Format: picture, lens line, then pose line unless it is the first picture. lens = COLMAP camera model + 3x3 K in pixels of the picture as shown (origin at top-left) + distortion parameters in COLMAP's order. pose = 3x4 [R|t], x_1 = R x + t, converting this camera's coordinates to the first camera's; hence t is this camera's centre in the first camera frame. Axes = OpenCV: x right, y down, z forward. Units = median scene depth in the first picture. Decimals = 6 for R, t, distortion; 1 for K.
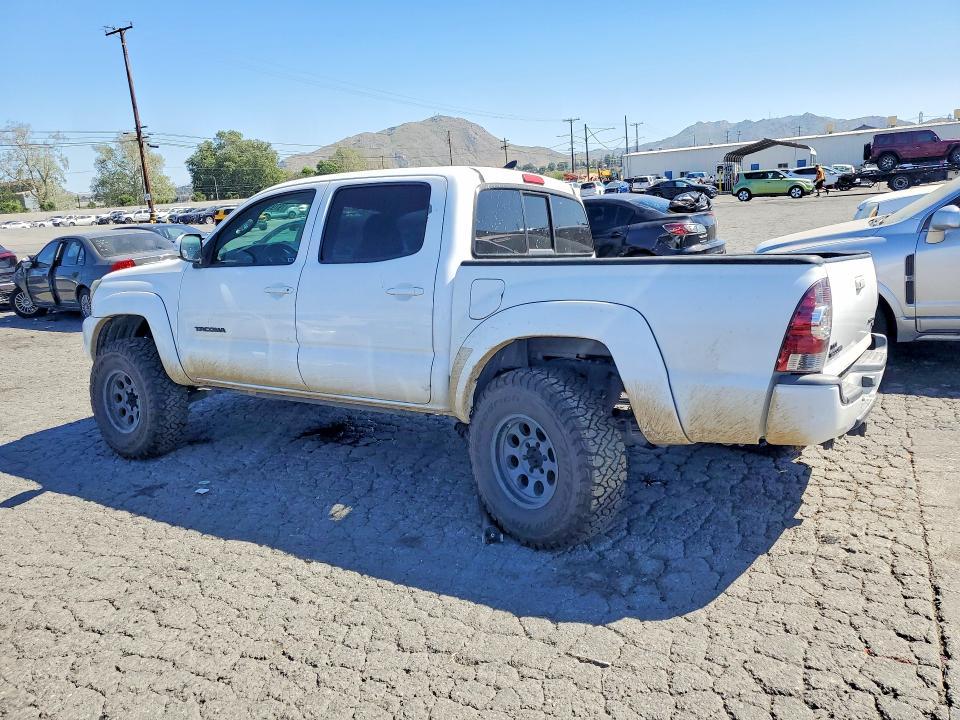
lens RADIAL K [[736.3, 0, 480.3], [0, 736.3, 361.3], [0, 0, 1]] dist [-0.007071, -0.016512]
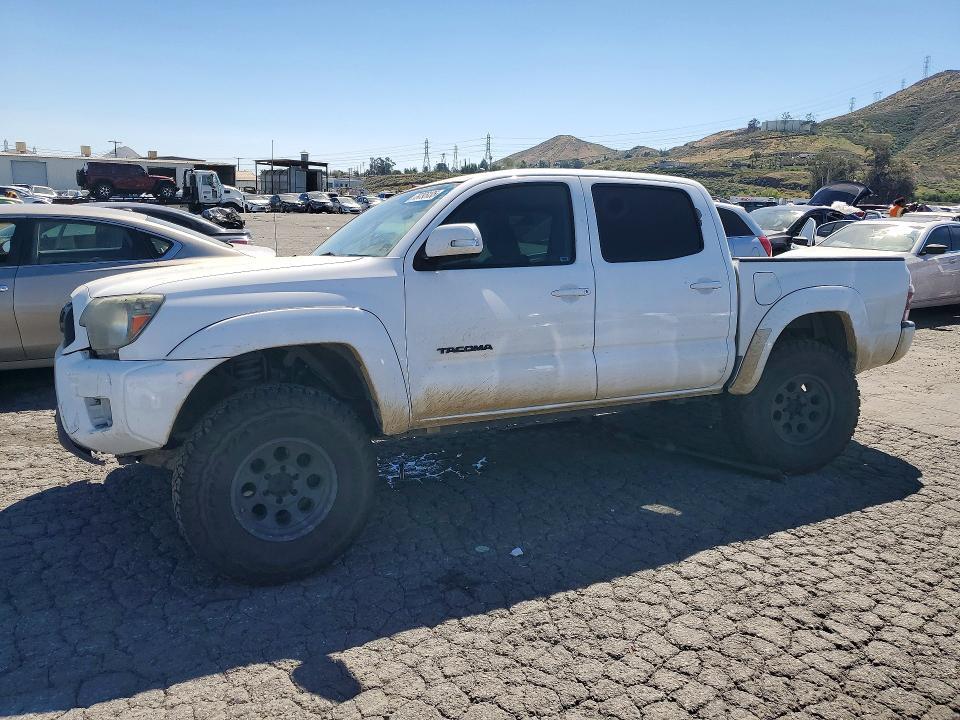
lens RADIAL K [[736.3, 0, 479.3], [0, 736.3, 357.5], [0, 0, 1]] dist [-0.007071, -0.016512]
pose [[0.528427, -0.100150, 0.843051, -1.094314], [0.134158, 0.990391, 0.033563, -0.063203], [-0.838312, 0.095366, 0.536786, 0.628512]]
